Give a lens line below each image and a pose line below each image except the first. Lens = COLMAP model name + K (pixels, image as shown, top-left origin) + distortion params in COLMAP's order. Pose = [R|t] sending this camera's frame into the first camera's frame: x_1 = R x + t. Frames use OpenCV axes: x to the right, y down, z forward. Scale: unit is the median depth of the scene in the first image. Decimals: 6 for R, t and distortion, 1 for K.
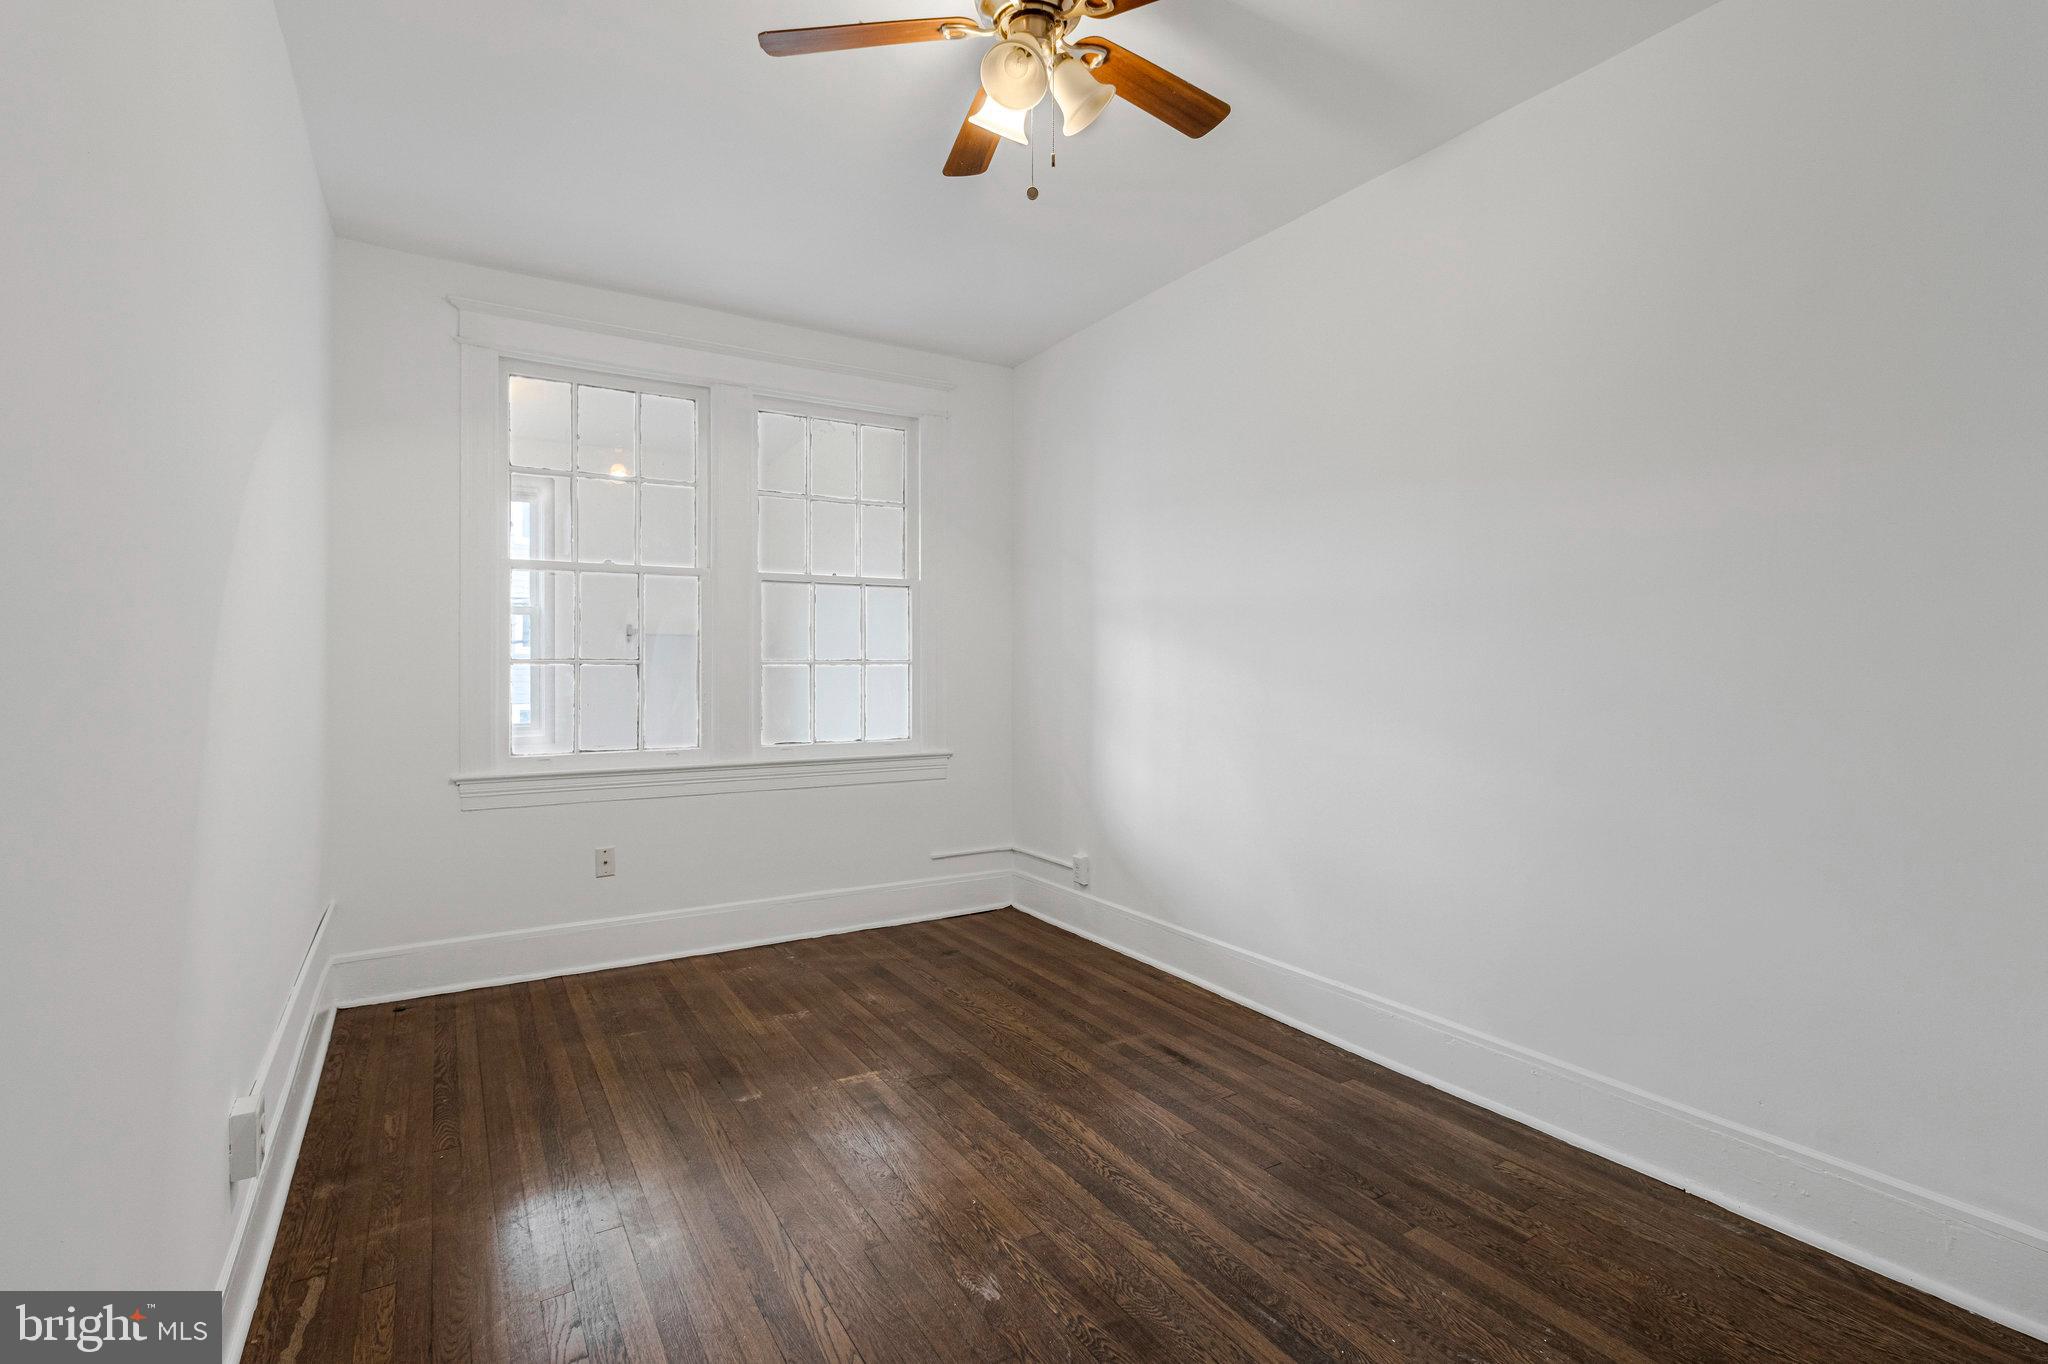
lens RADIAL K [[966.7, 0, 1030.3], [0, 966.7, 668.7], [0, 0, 1]] dist [-0.000542, 0.003764]
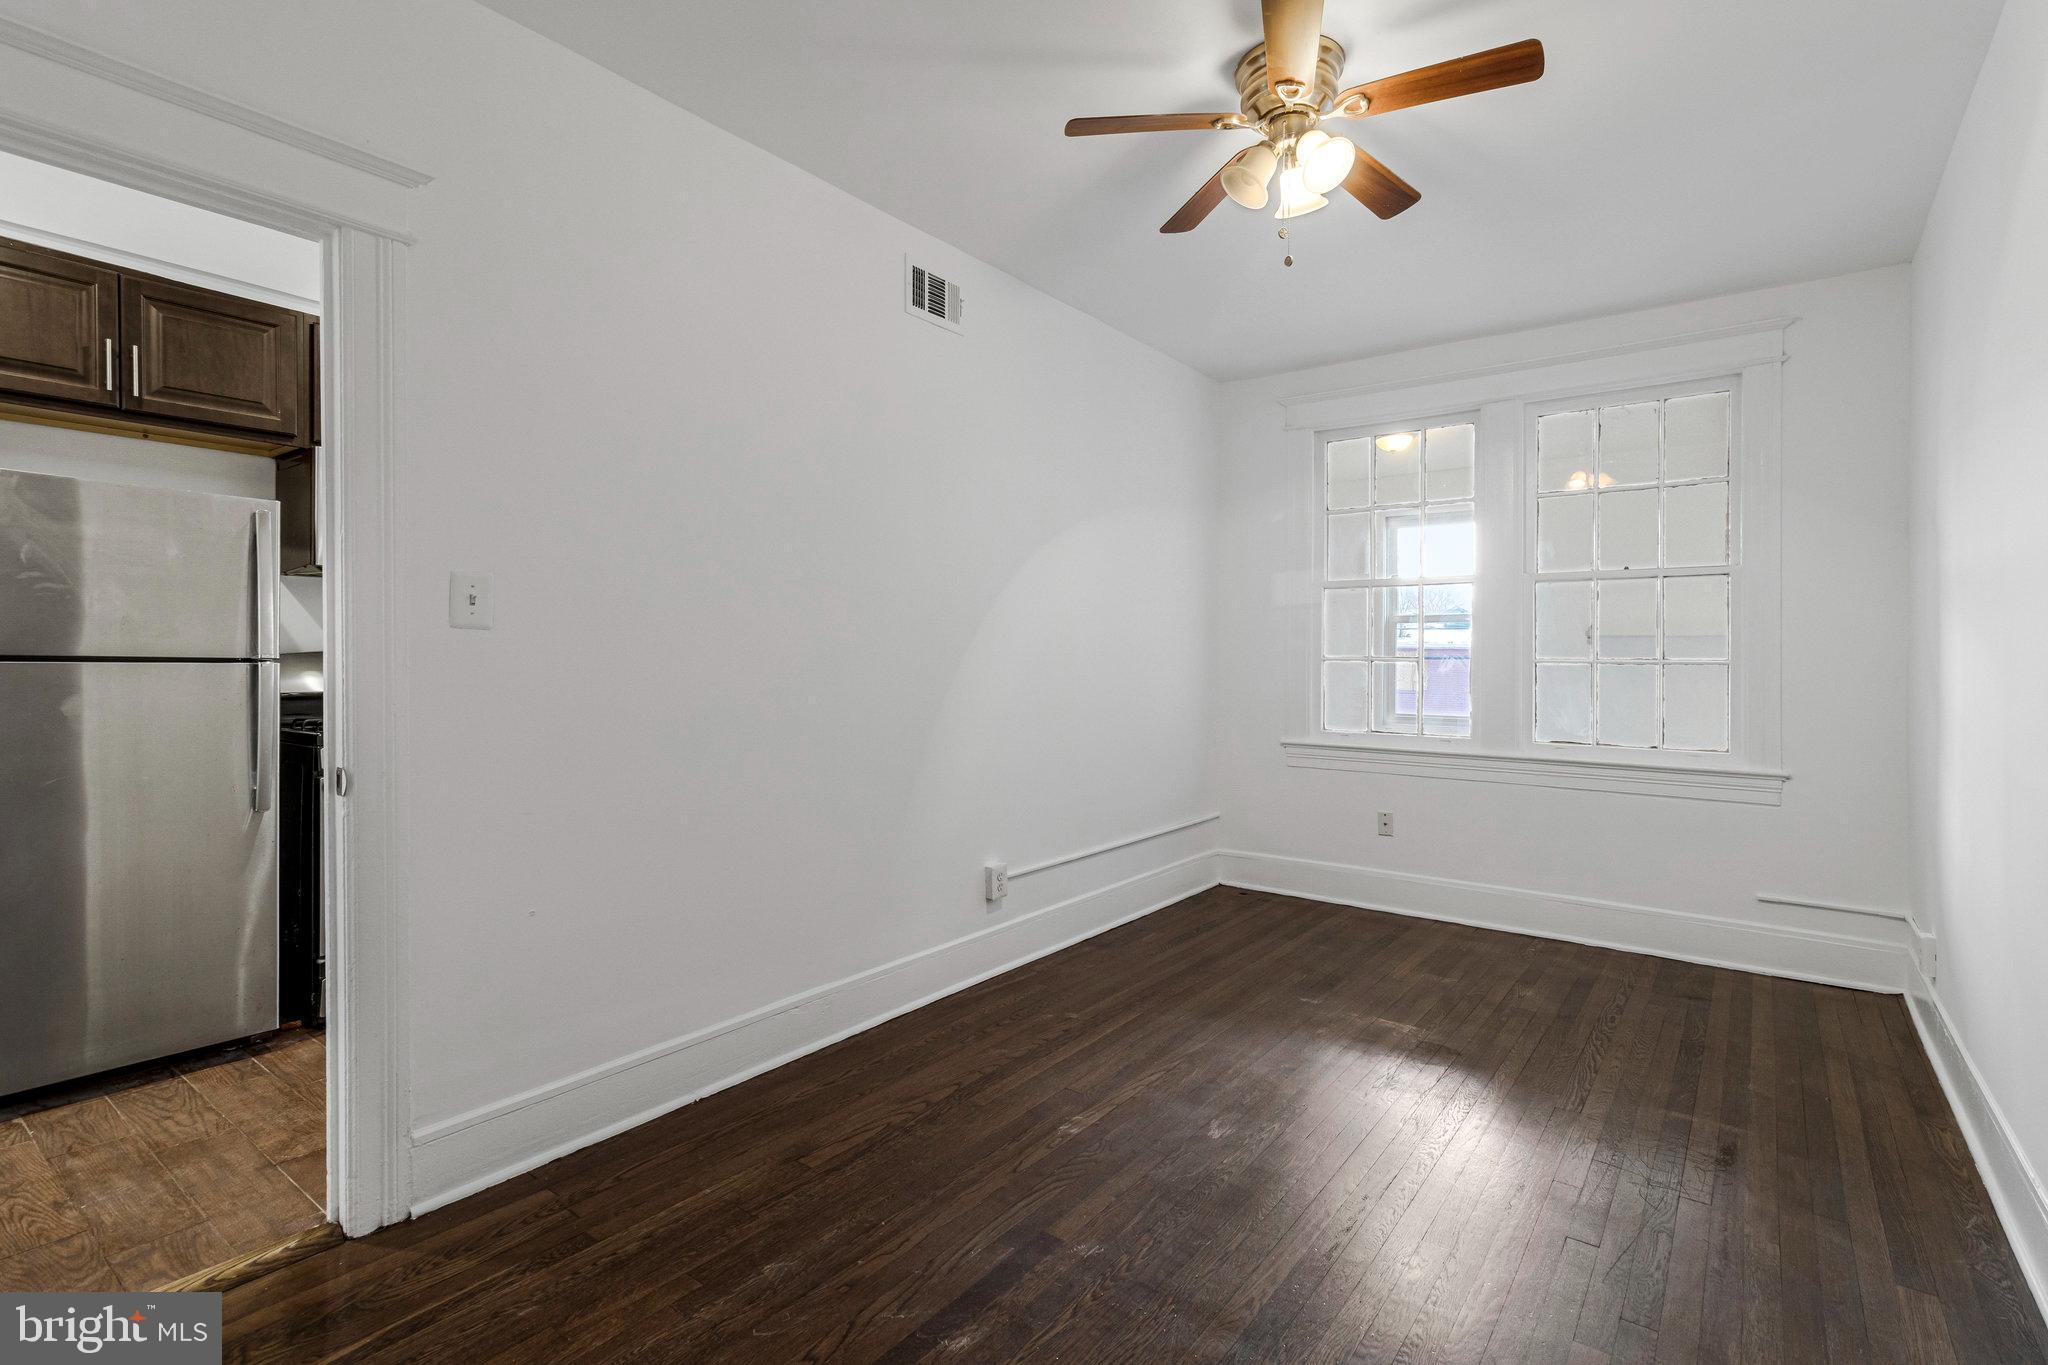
lens RADIAL K [[966.7, 0, 1031.5], [0, 966.7, 674.8], [0, 0, 1]] dist [-0.000542, 0.003764]
pose [[0.361874, 0.015659, -0.932096, 0.557267], [-0.018467, 0.999783, 0.009626, 0.009754], [0.932044, 0.013730, 0.362084, 0.148971]]
